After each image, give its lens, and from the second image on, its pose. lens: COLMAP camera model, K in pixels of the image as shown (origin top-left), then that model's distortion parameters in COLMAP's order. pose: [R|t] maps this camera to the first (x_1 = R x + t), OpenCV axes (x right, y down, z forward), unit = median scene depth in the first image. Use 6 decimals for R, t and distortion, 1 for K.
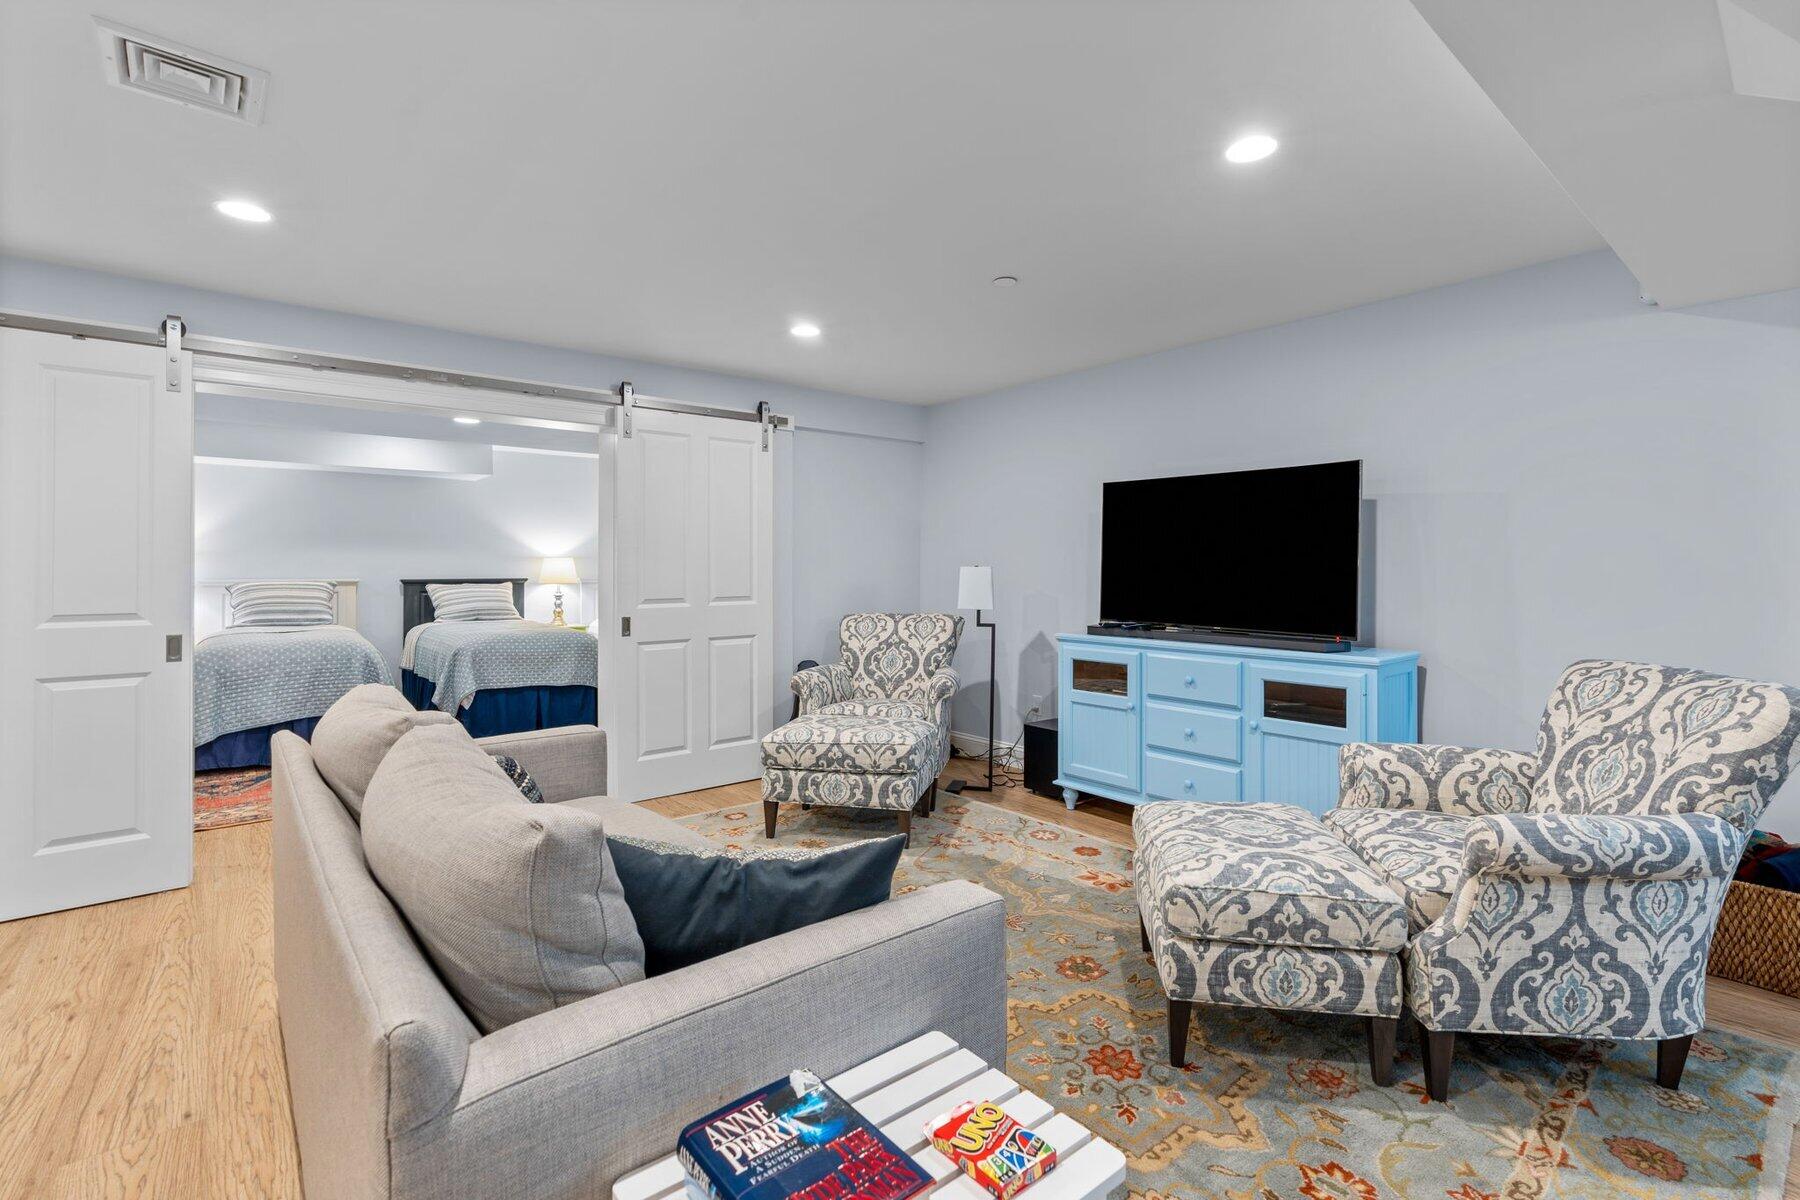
lens RADIAL K [[816.8, 0, 908.3], [0, 816.8, 583.6], [0, 0, 1]] dist [-0.009449, 0.003434]
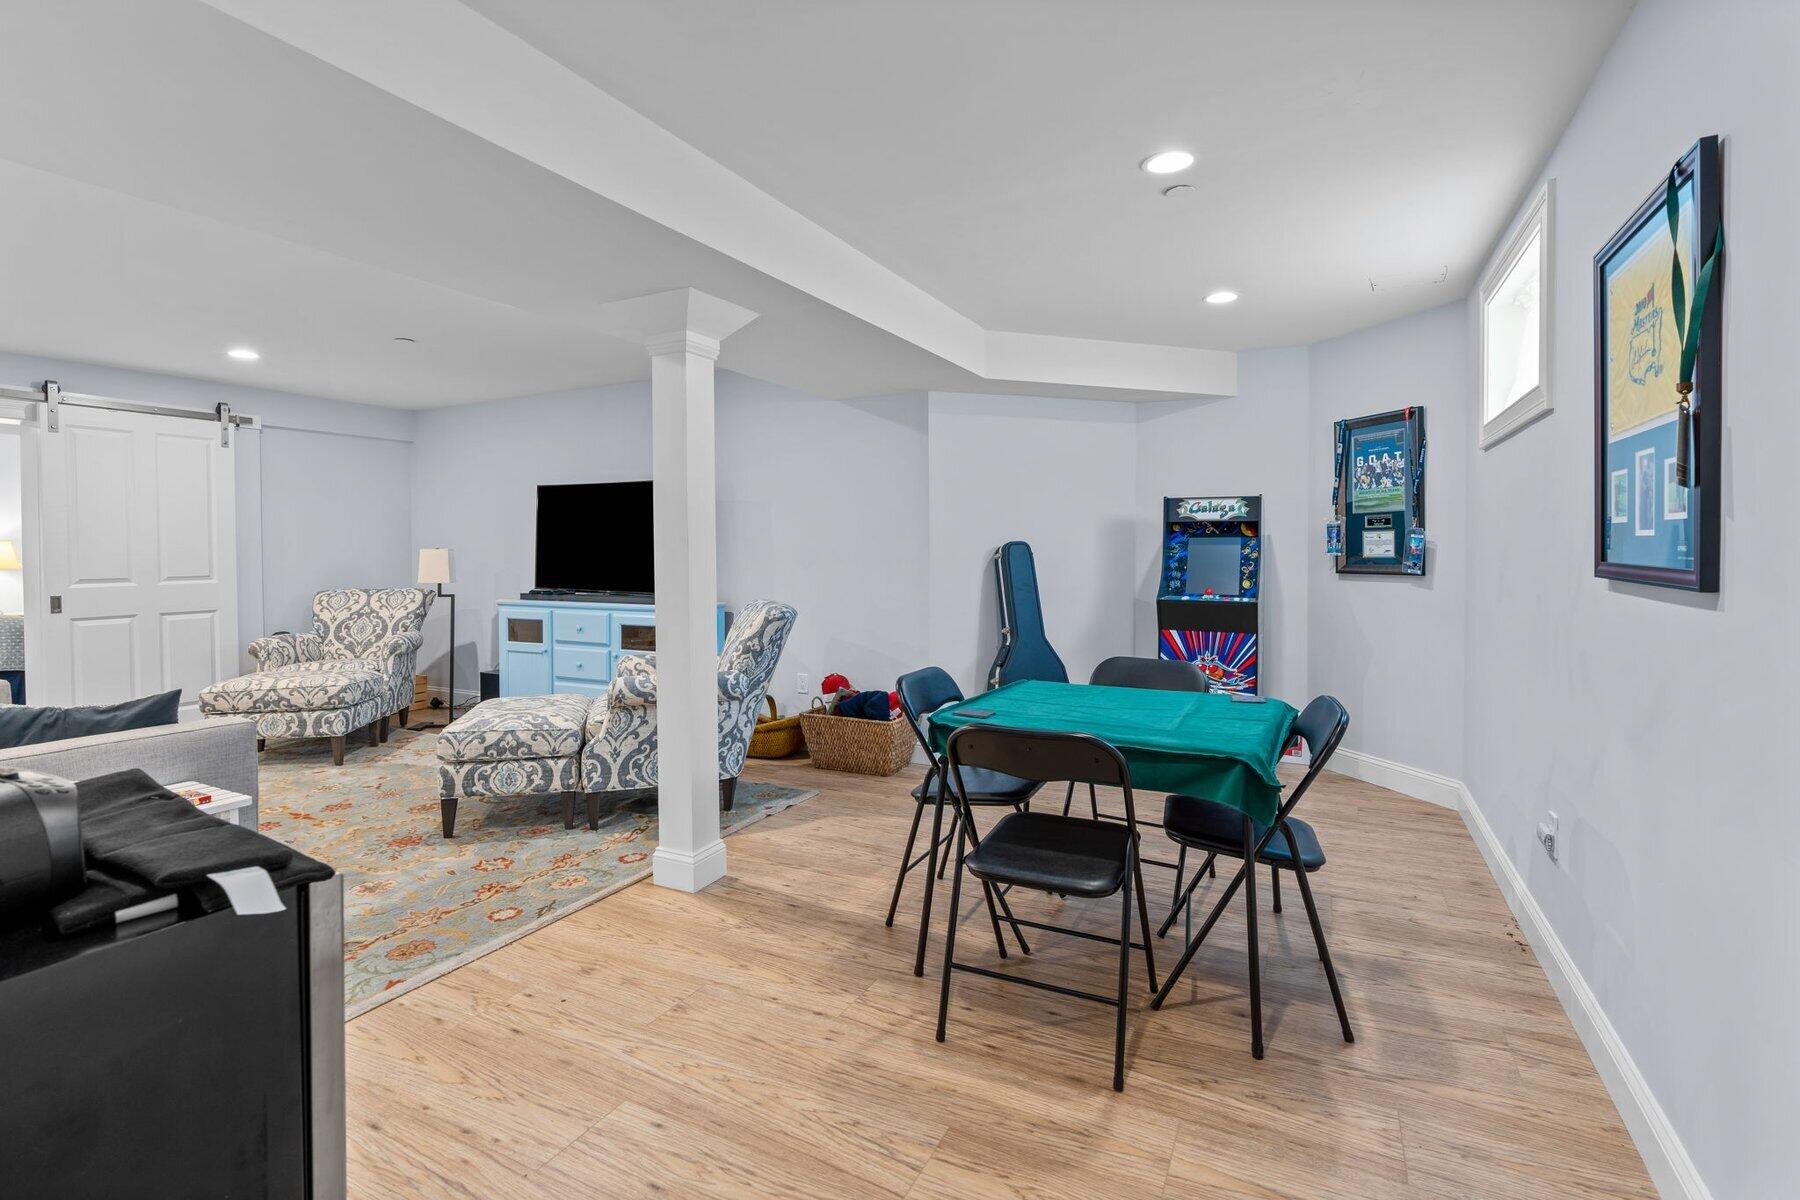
lens RADIAL K [[816.8, 0, 919.2], [0, 816.8, 576.1], [0, 0, 1]] dist [-0.009449, 0.003434]
pose [[0.910231, -0.015970, 0.413793, 0.308963], [0.011098, 0.999838, 0.014174, 0.014297], [-0.413952, -0.008309, 0.910261, -0.564558]]
